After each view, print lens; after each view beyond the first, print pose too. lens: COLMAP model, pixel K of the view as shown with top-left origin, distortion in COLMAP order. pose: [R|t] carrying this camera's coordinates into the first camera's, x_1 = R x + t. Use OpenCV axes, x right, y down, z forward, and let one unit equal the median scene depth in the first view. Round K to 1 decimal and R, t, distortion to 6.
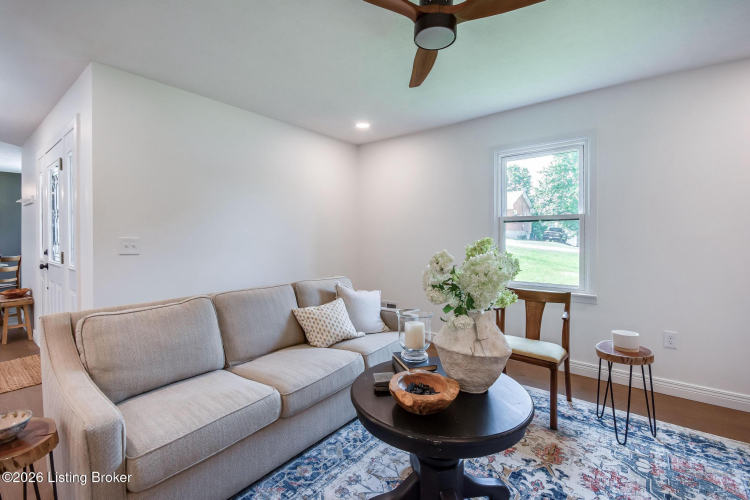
lens RADIAL K [[335.0, 0, 375.1], [0, 335.0, 239.4], [0, 0, 1]] dist [0.000647, -0.000009]
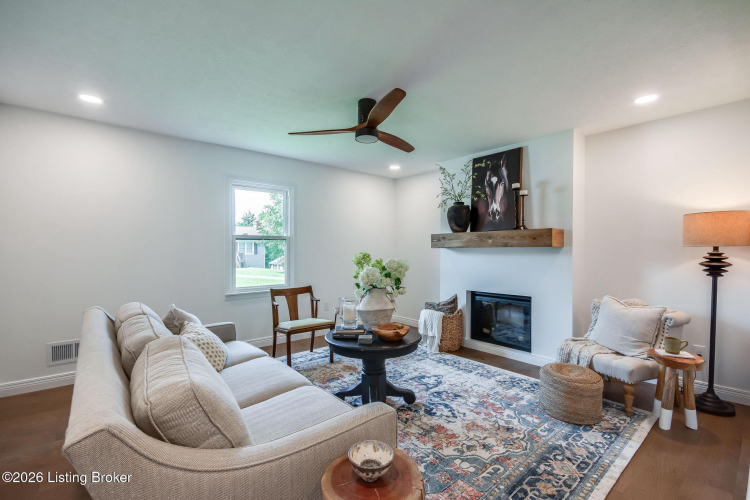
lens RADIAL K [[330.2, 0, 375.5], [0, 330.2, 253.1], [0, 0, 1]] dist [0.001559, -0.000188]
pose [[0.195383, -0.006774, 0.980704, -1.110436], [0.010110, 0.999937, 0.004892, -0.004441], [-0.980675, 0.008959, 0.195439, 0.448801]]
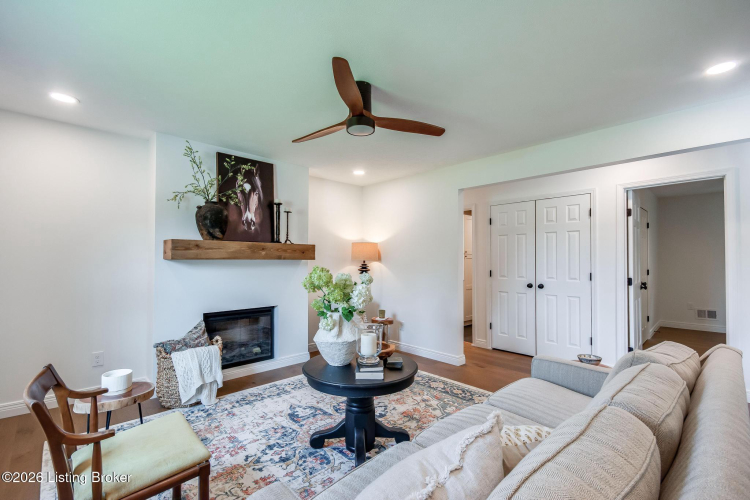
lens RADIAL K [[330.2, 0, 375.5], [0, 330.2, 253.1], [0, 0, 1]] dist [0.001559, -0.000188]
pose [[-0.990246, 0.000007, 0.139328, -0.063673], [-0.001822, 0.999914, -0.013004, -0.031784], [-0.139316, -0.013131, -0.990161, 1.770546]]
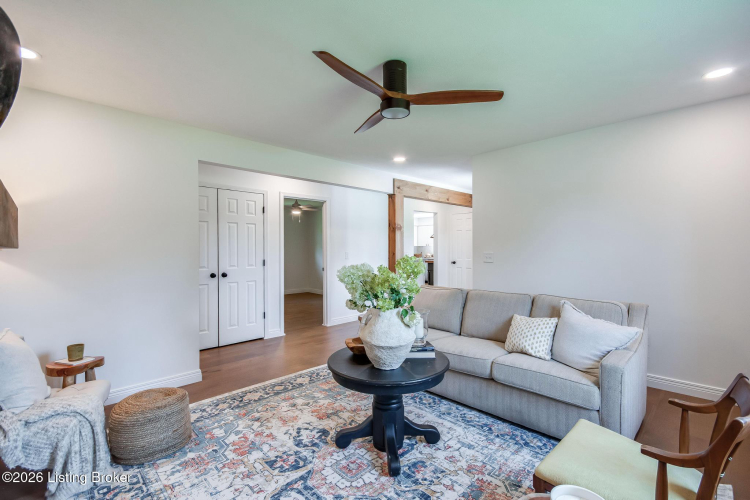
lens RADIAL K [[330.2, 0, 375.5], [0, 330.2, 253.1], [0, 0, 1]] dist [0.001559, -0.000188]
pose [[-0.130192, 0.008720, -0.991450, 1.140727], [-0.004484, 0.999946, 0.009383, -0.015794], [0.991479, 0.005667, -0.130146, 0.799871]]
